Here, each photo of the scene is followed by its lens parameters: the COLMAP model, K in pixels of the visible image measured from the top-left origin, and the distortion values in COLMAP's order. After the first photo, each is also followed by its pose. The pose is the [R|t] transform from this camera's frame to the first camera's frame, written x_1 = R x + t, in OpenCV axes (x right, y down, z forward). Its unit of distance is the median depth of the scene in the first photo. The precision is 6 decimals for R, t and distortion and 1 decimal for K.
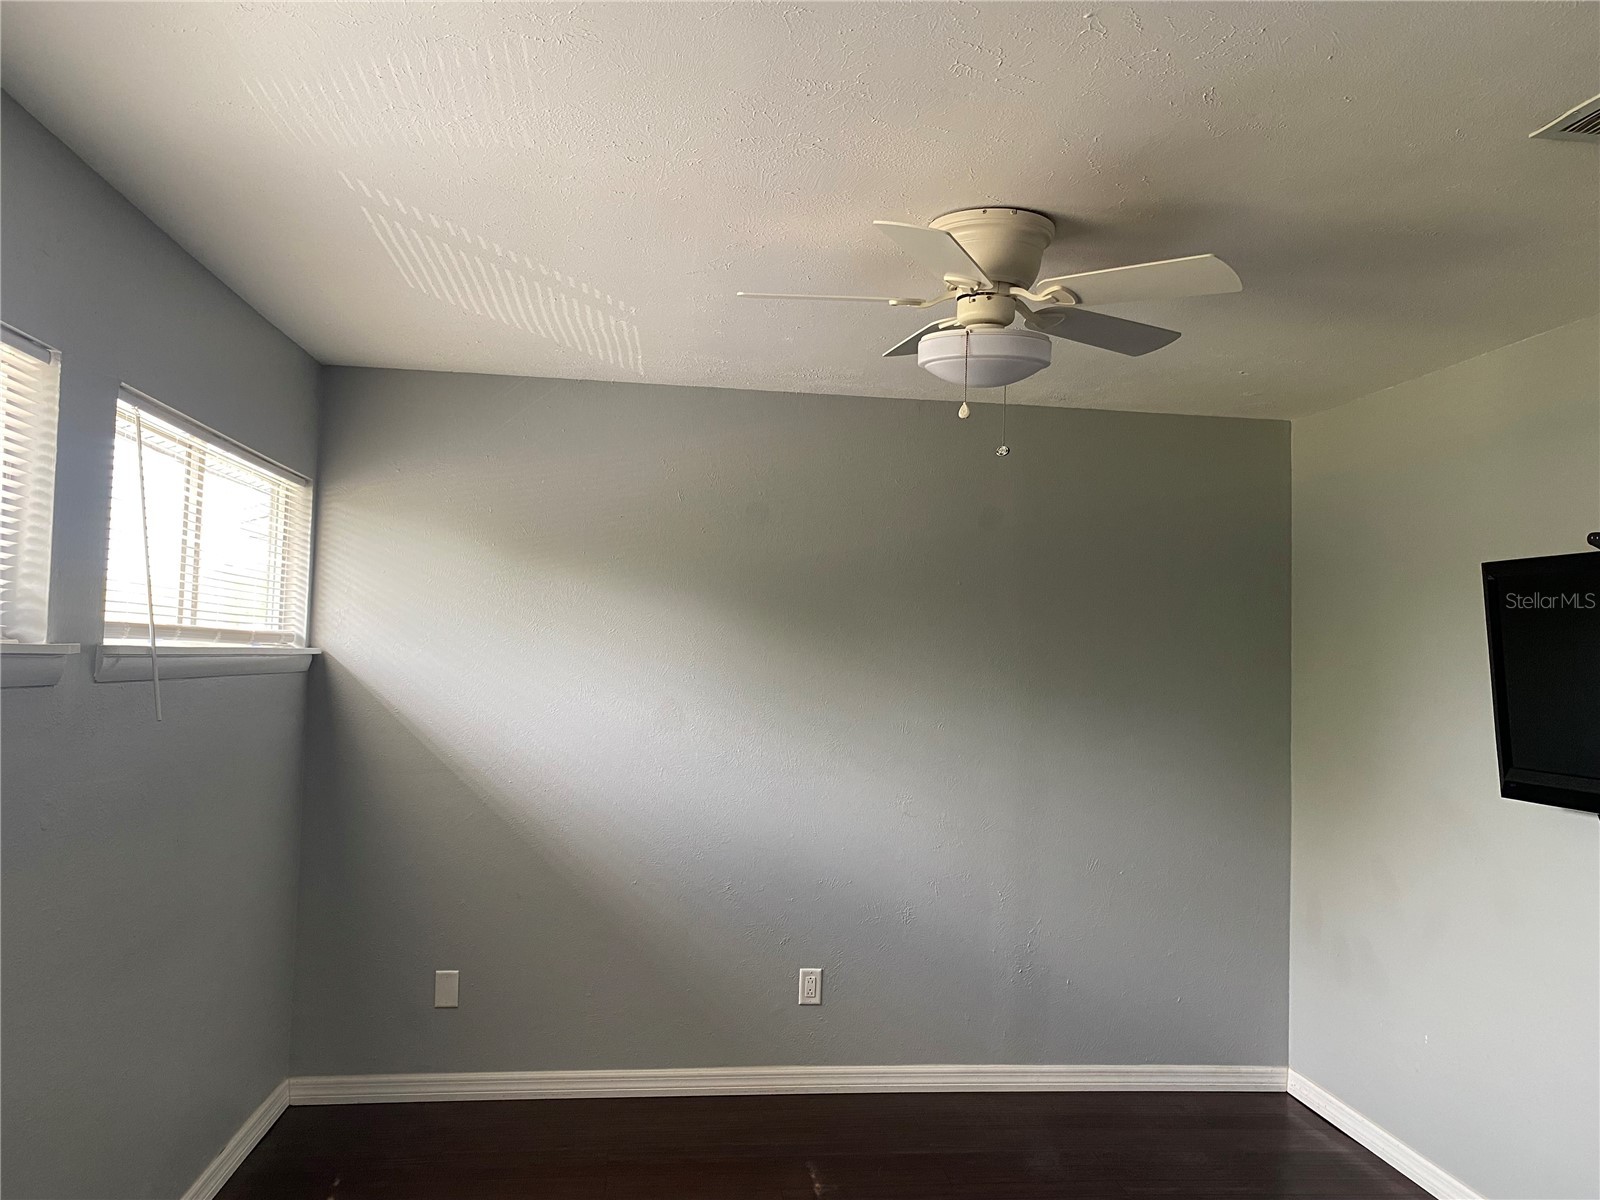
lens RADIAL K [[1093.2, 0, 798.6], [0, 1093.2, 605.1], [0, 0, 1]] dist [0.012759, -0.003306]
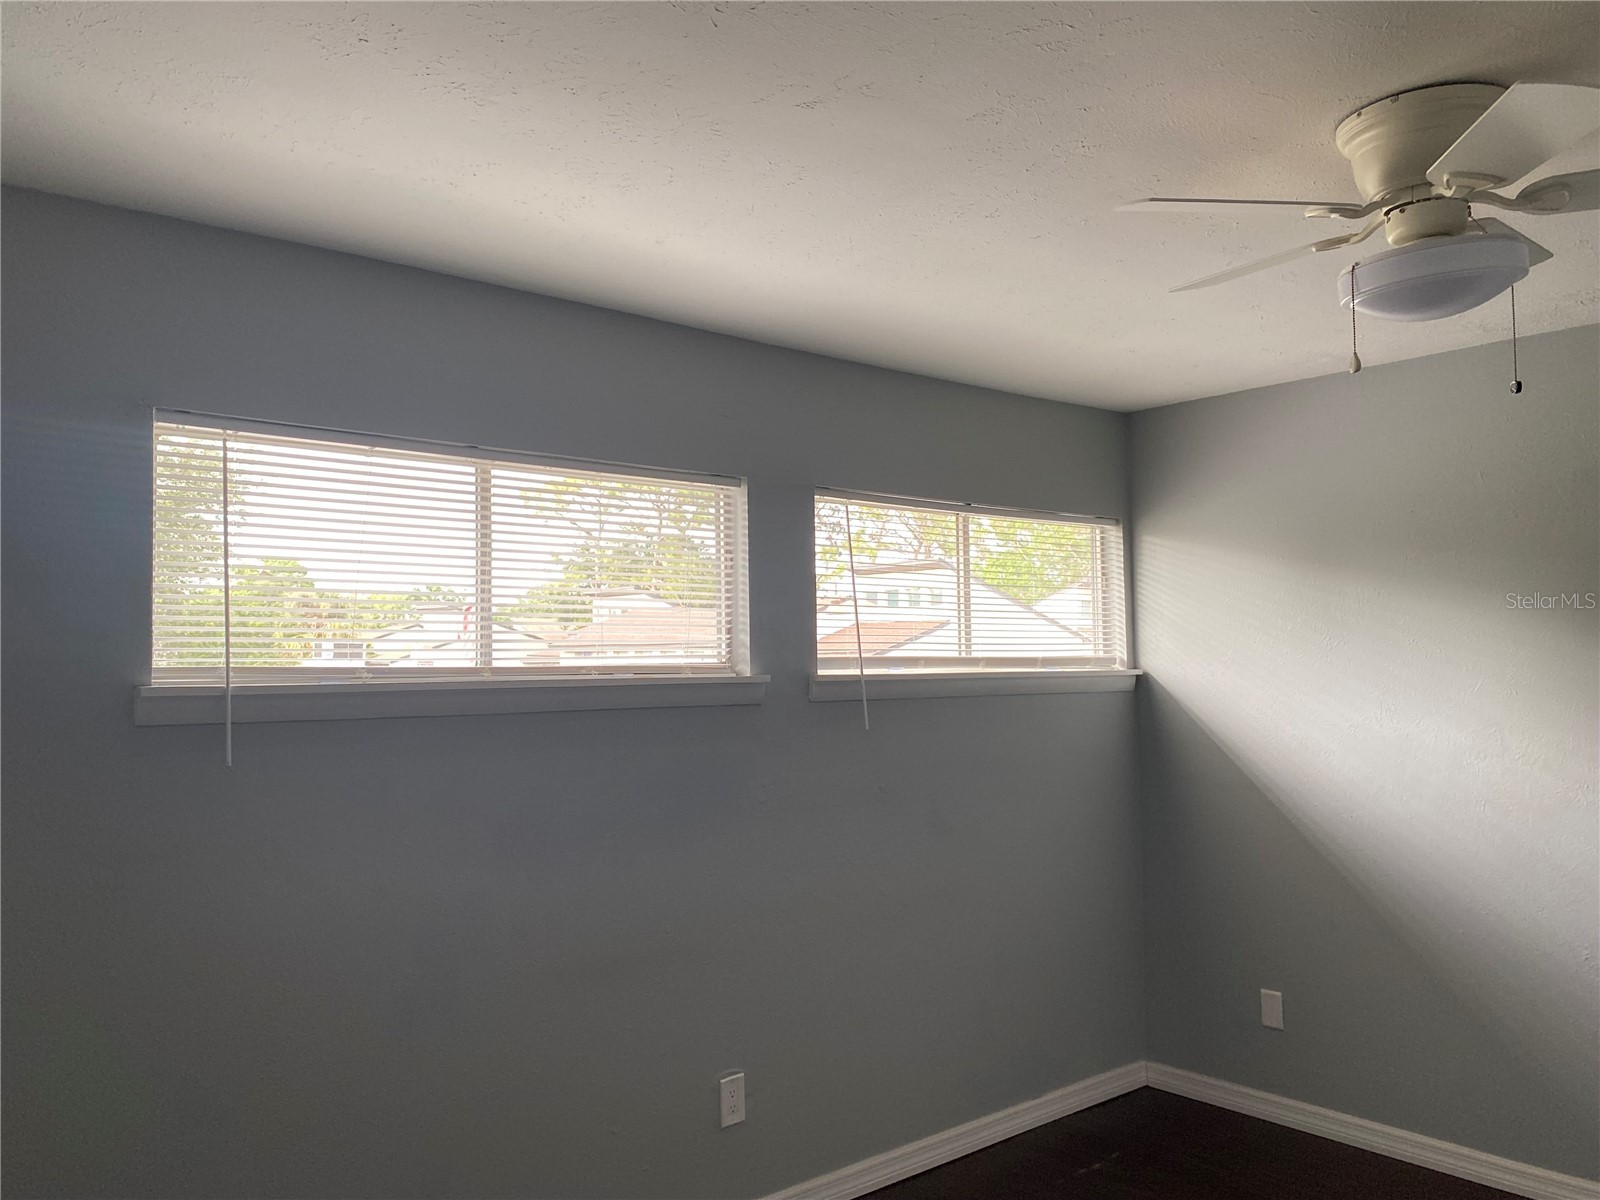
lens RADIAL K [[1093.2, 0, 805.1], [0, 1093.2, 607.9], [0, 0, 1]] dist [0.012759, -0.003306]
pose [[0.601774, -0.086666, -0.793951, 0.241625], [0.072174, 0.995929, -0.054009, 0.013101], [0.795399, -0.024802, 0.605579, 0.072728]]
